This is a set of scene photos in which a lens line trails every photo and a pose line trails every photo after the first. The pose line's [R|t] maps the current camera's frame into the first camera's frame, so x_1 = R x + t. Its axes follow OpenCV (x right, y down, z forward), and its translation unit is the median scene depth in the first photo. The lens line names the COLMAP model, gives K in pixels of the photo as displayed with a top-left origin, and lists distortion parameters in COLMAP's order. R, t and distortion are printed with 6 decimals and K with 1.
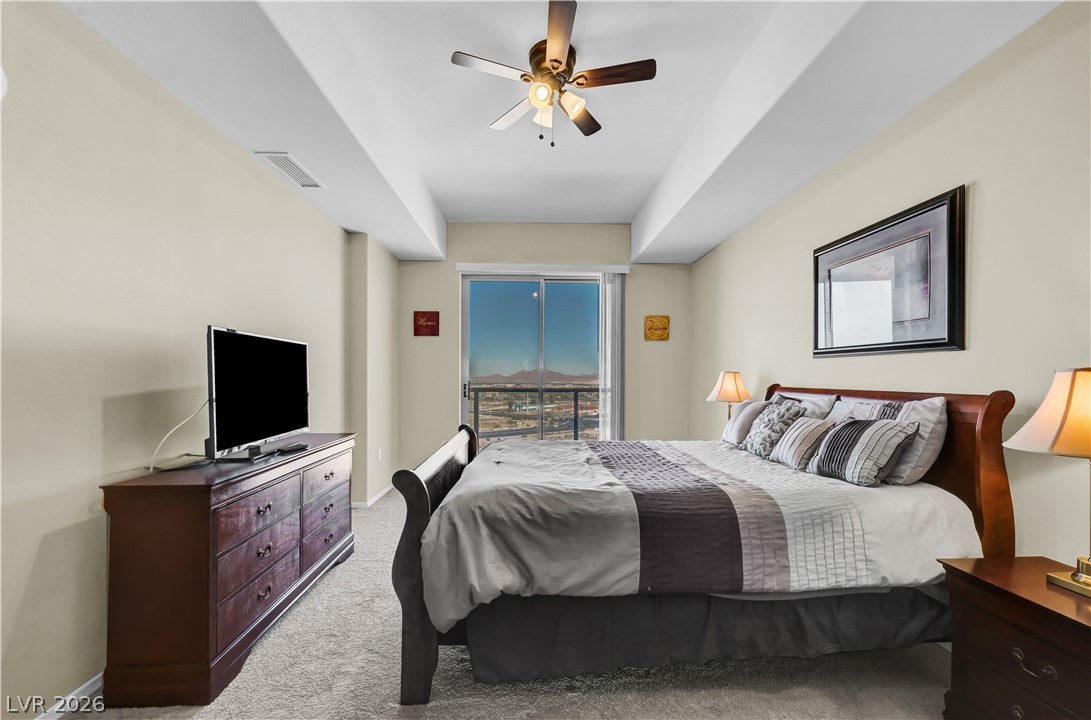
lens RADIAL K [[439.6, 0, 544.8], [0, 439.6, 377.6], [0, 0, 1]] dist [0.000307, 0.000066]
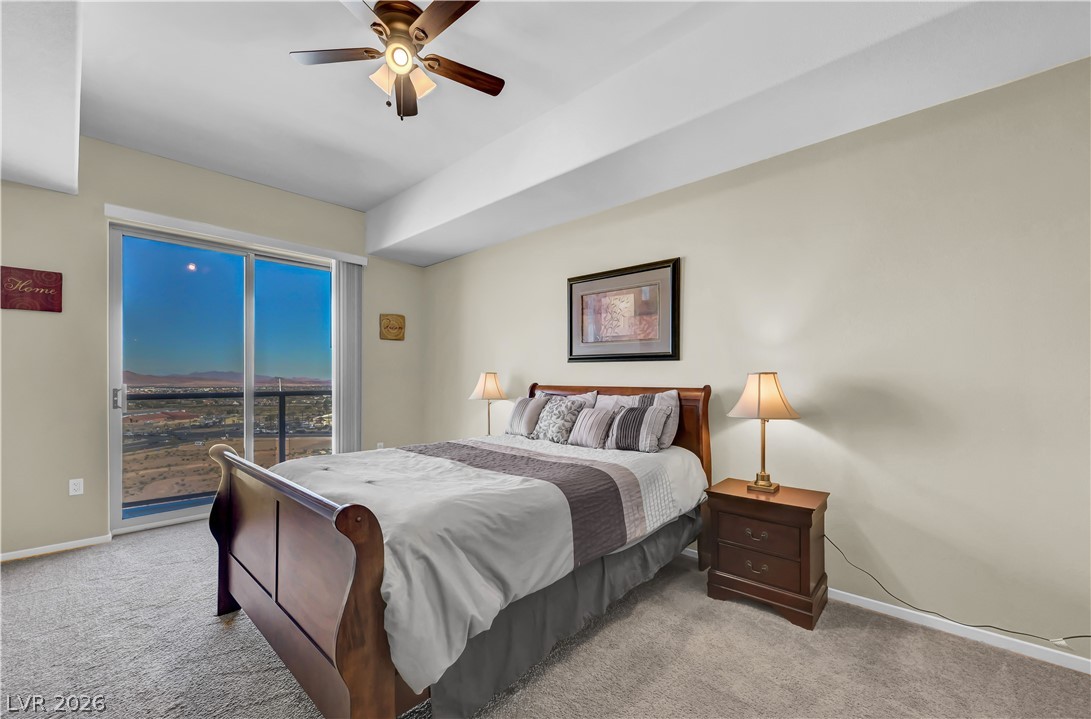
lens RADIAL K [[438.2, 0, 545.3], [0, 438.2, 376.0], [0, 0, 1]] dist [-0.000100, -0.000113]
pose [[0.709422, -0.000607, 0.704784, -0.504152], [0.003409, 0.999991, -0.002570, -0.002607], [-0.704776, 0.004225, 0.709418, 0.206209]]
